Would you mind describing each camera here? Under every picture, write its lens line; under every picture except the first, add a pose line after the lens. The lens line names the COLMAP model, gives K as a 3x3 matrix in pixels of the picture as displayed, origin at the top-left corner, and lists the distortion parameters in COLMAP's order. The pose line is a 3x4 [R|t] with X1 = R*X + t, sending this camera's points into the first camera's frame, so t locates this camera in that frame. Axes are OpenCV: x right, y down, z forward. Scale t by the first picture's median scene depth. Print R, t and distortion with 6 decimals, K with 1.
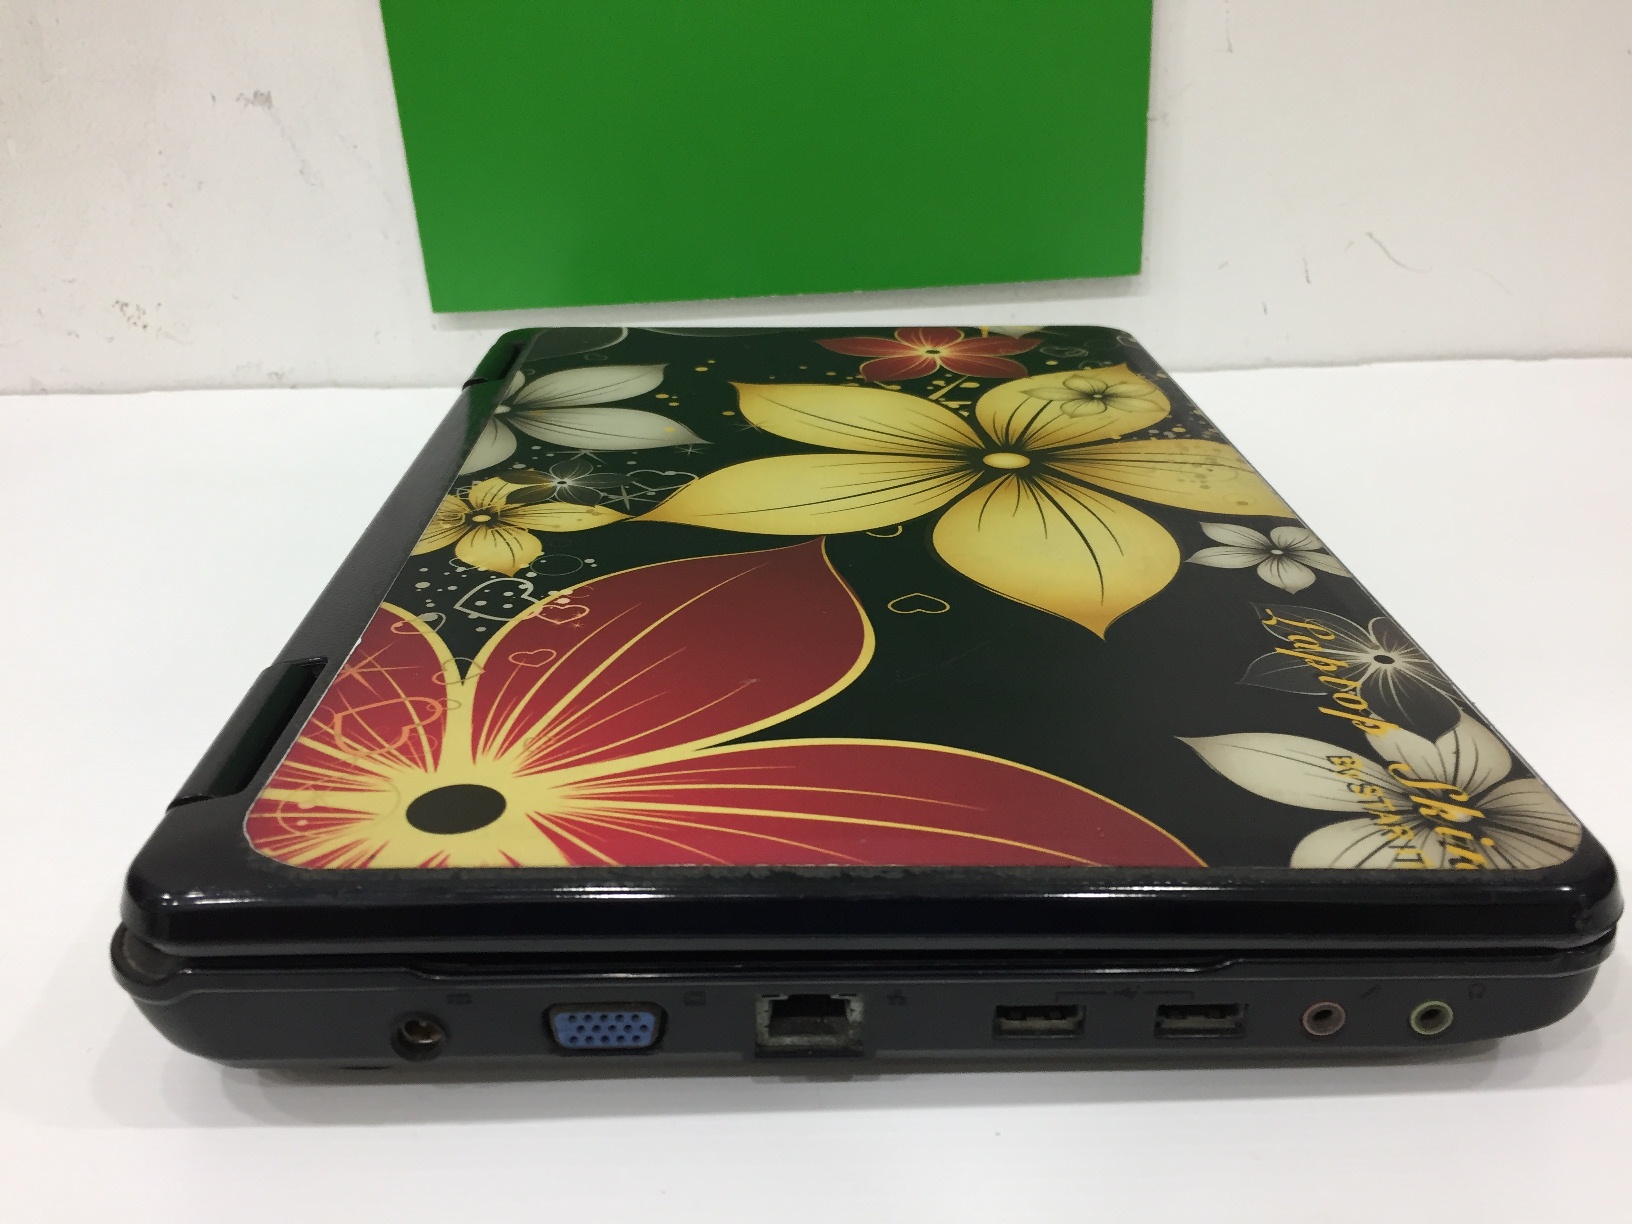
lens RADIAL K [[1410.1, 0, 816.0], [0, 1410.1, 612.0], [0, 0, 1]] dist [0.056344, 0.006154]
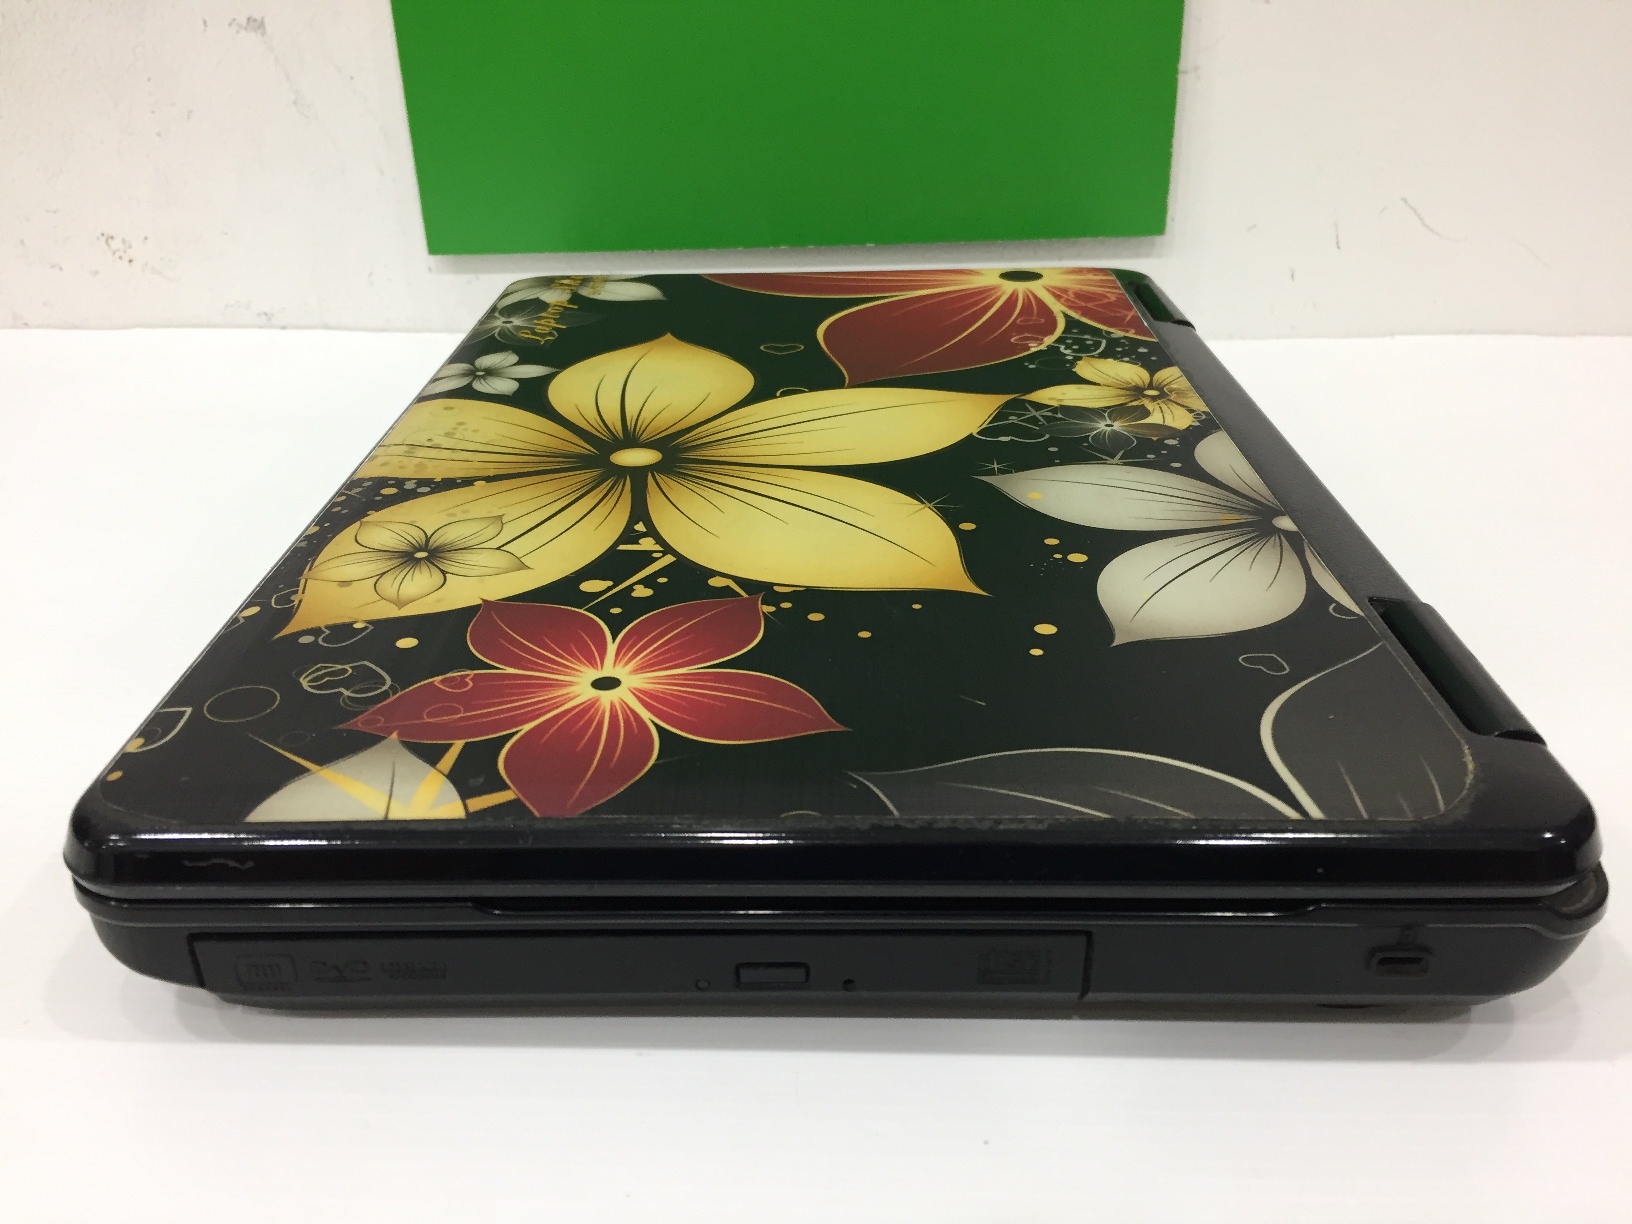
lens RADIAL K [[1410.1, 0, 816.0], [0, 1410.1, 612.0], [0, 0, 1]] dist [0.056344, 0.006154]
pose [[-0.999321, -0.015584, 0.033374, -0.010667], [0.016776, 0.614091, 0.789057, -0.782306], [-0.032791, 0.789082, -0.613412, 1.692195]]
